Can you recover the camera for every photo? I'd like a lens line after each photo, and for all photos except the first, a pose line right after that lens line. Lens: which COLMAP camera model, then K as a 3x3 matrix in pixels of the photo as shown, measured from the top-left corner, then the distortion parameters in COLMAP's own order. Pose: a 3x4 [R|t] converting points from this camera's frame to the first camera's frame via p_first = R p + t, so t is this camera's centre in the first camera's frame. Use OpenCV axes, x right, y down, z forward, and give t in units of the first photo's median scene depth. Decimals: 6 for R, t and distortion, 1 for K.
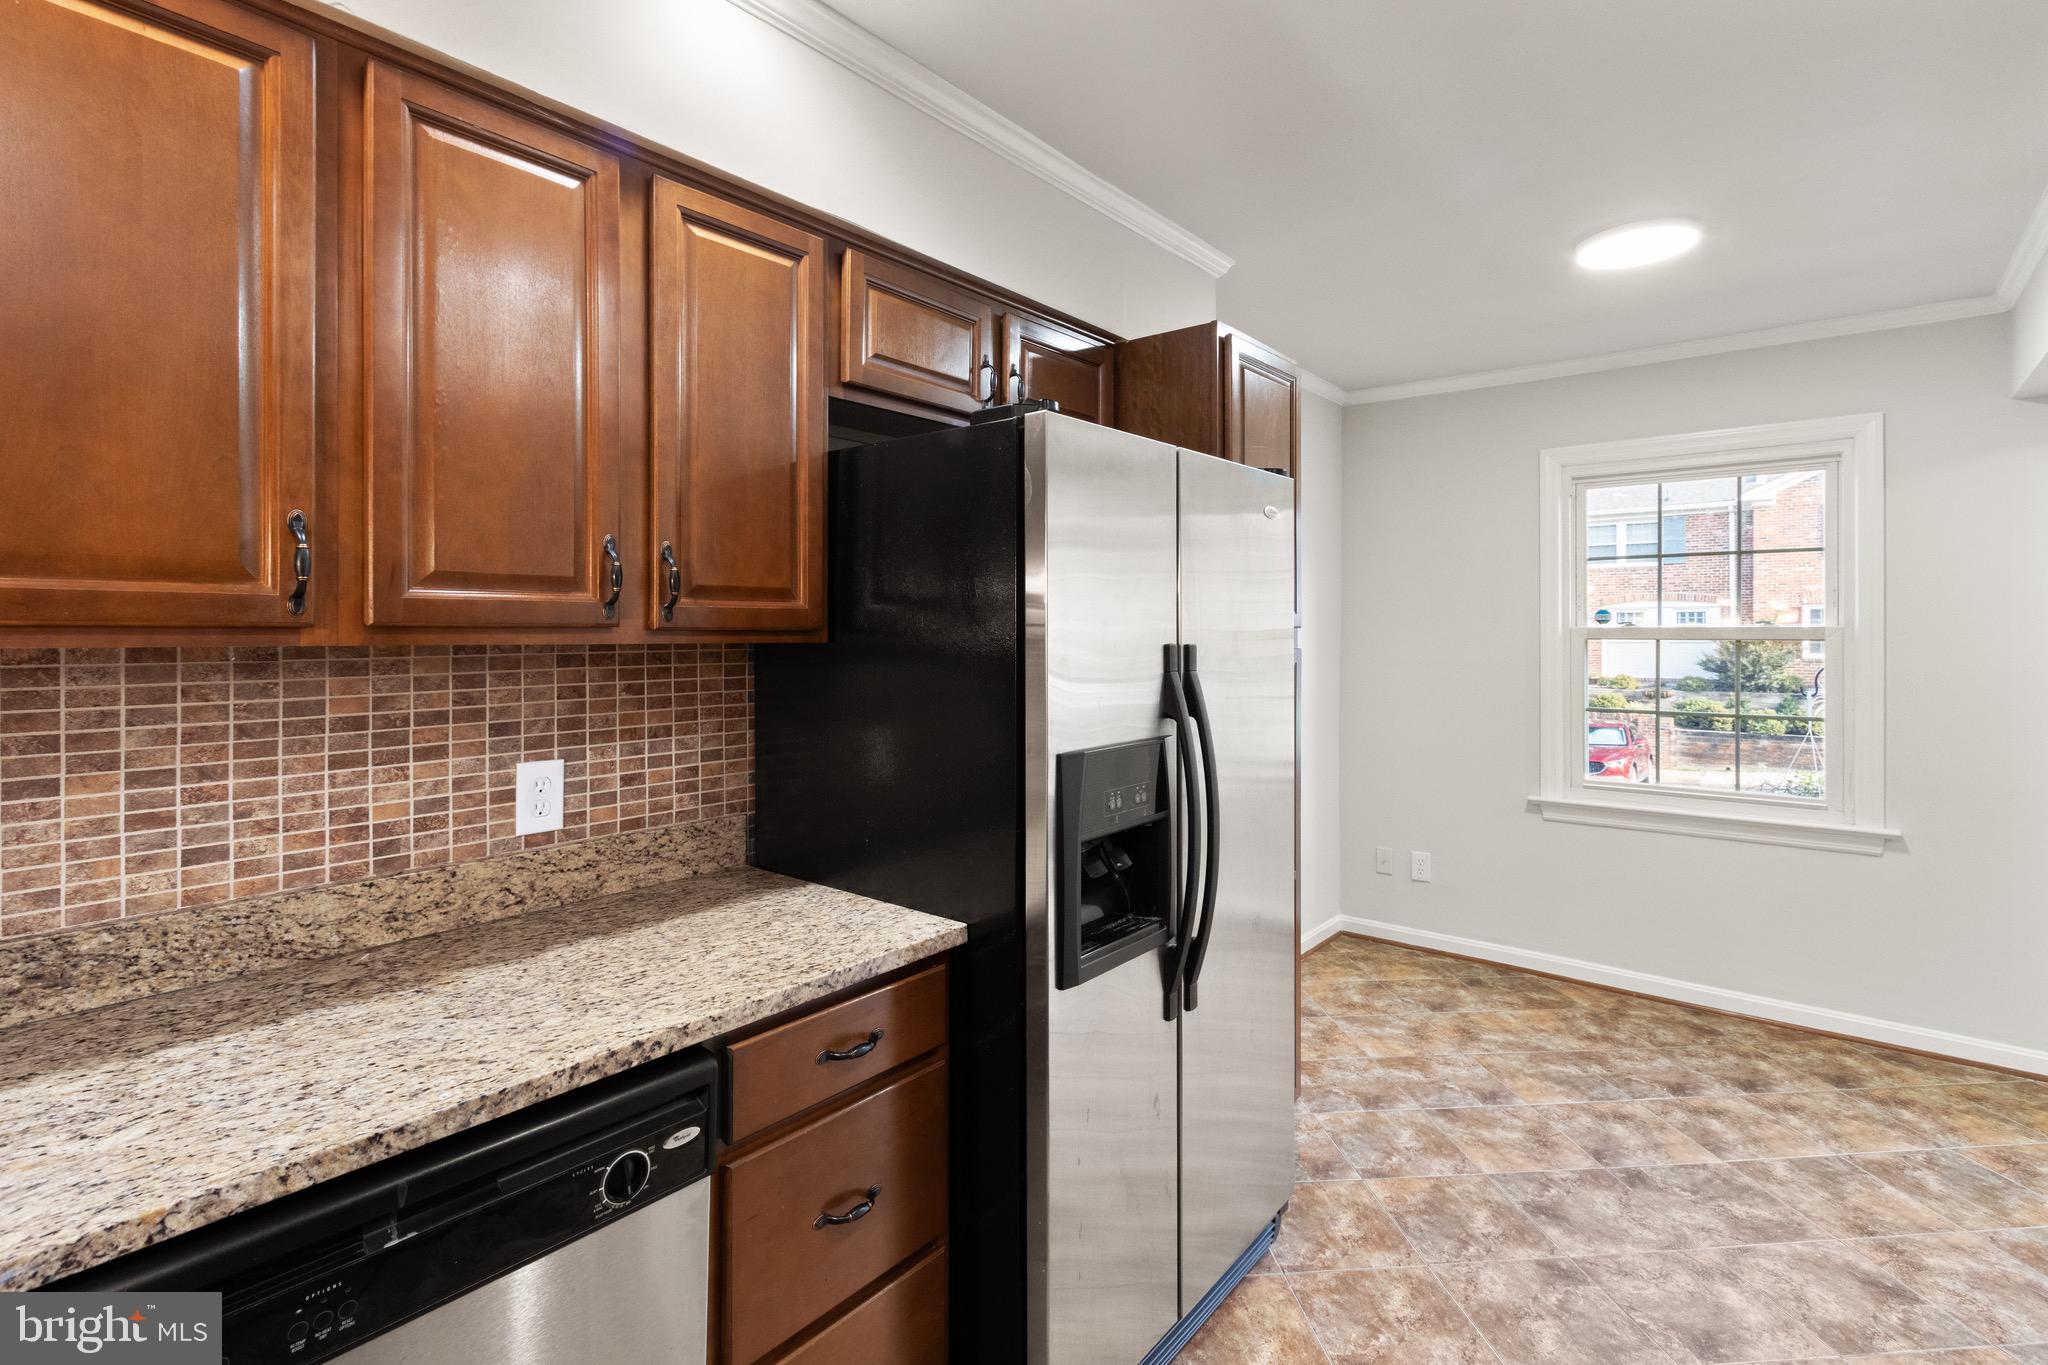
lens RADIAL K [[964.5, 0, 1025.1], [0, 964.5, 626.9], [0, 0, 1]] dist [0.000782, -0.000305]
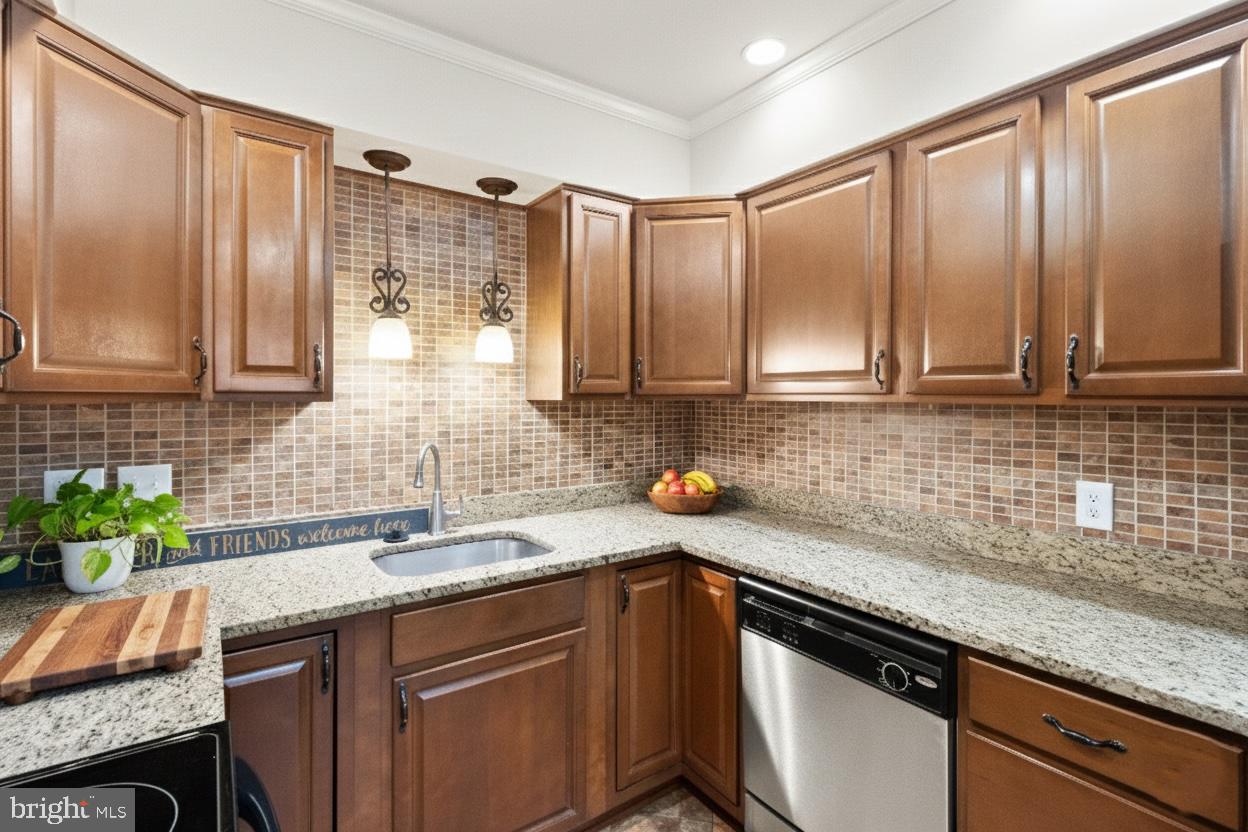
lens RADIAL K [[584.3, 0, 626.8], [0, 584.3, 391.2], [0, 0, 1]] dist [0.003020, -0.001307]
pose [[-0.260846, -0.008938, -0.965339, 0.624935], [0.001735, 0.999951, -0.009727, 0.003523], [0.965379, -0.004212, -0.260818, 0.563741]]
